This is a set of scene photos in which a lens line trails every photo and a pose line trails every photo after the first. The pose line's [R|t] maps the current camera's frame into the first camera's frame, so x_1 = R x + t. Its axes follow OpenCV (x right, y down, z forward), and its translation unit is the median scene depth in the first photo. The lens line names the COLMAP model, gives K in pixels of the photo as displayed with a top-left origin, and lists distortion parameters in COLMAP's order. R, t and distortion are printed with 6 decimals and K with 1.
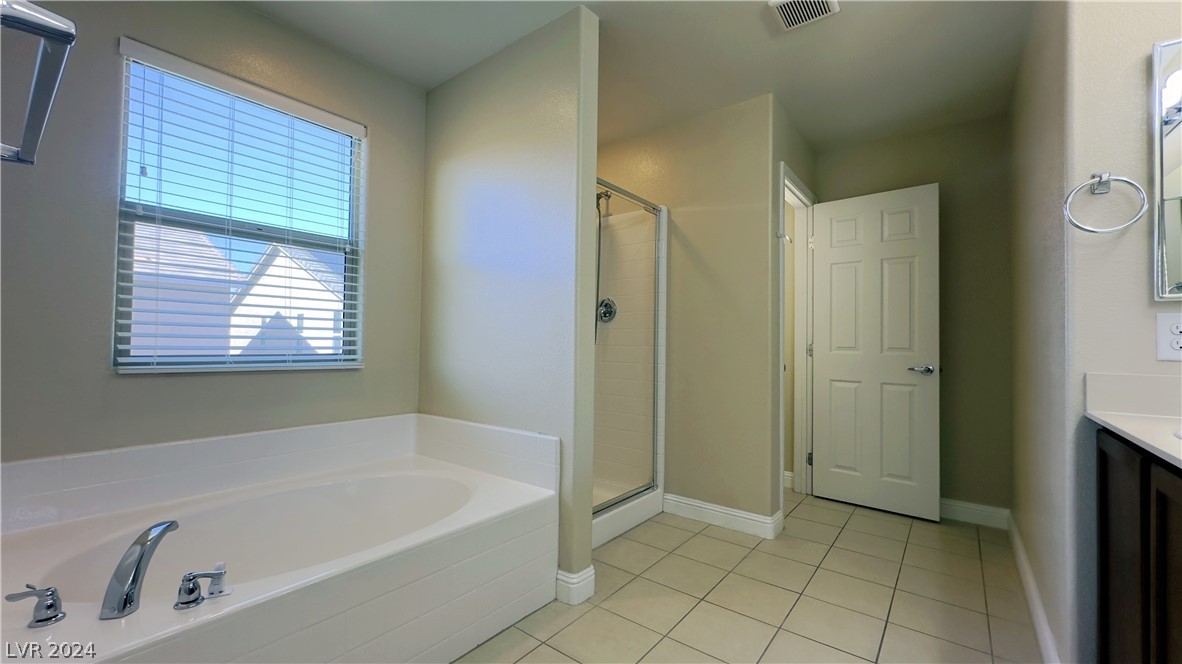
lens RADIAL K [[474.9, 0, 587.0], [0, 474.9, 331.9], [0, 0, 1]] dist [-0.005373, 0.001669]
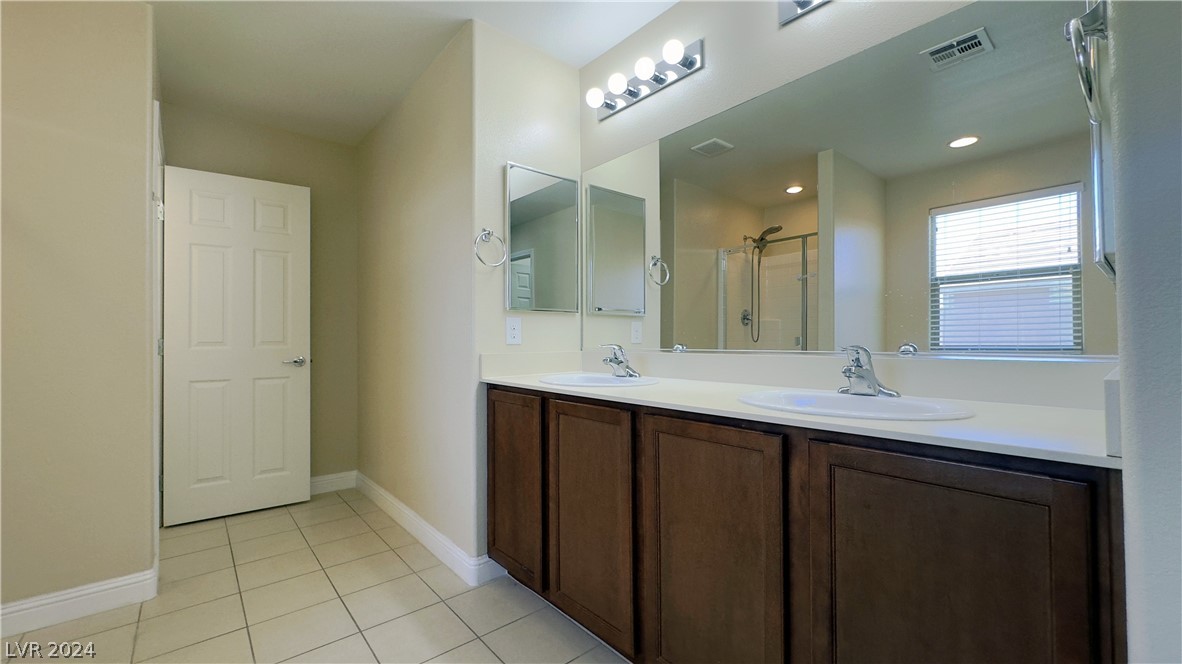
lens RADIAL K [[474.9, 0, 595.4], [0, 474.9, 331.2], [0, 0, 1]] dist [-0.005373, 0.001669]
pose [[0.196378, -0.003469, 0.980522, -0.188058], [-0.011321, 0.999919, 0.005805, -0.001157], [-0.980463, -0.012241, 0.196323, 0.143767]]
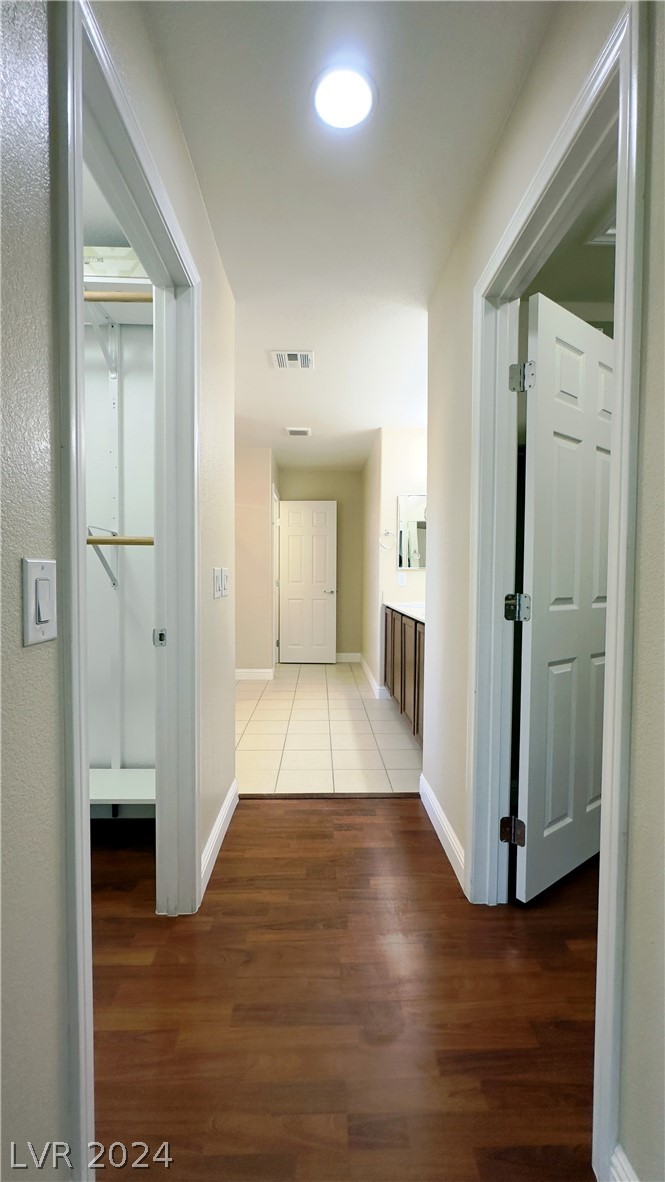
lens RADIAL K [[474.9, 0, 335.0], [0, 474.9, 588.9], [0, 0, 1]] dist [-0.005373, 0.001669]
pose [[0.766788, -0.032250, 0.641090, -0.588628], [-0.006715, 0.998279, 0.058251, -0.052376], [-0.641865, -0.048971, 0.765252, -0.584656]]
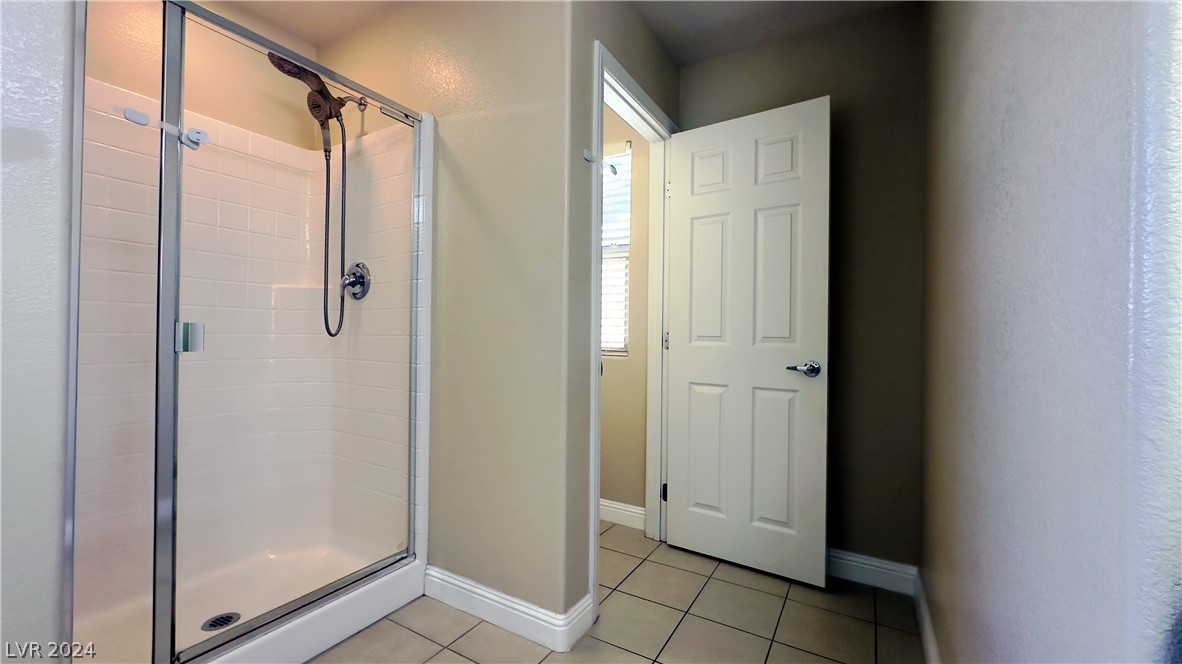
lens RADIAL K [[474.9, 0, 586.0], [0, 474.9, 332.8], [0, 0, 1]] dist [-0.005373, 0.001669]
pose [[0.992062, -0.001784, 0.125738, 0.300861], [-0.001034, 0.999750, 0.022347, 0.012279], [-0.125746, -0.022299, 0.991812, 0.353002]]
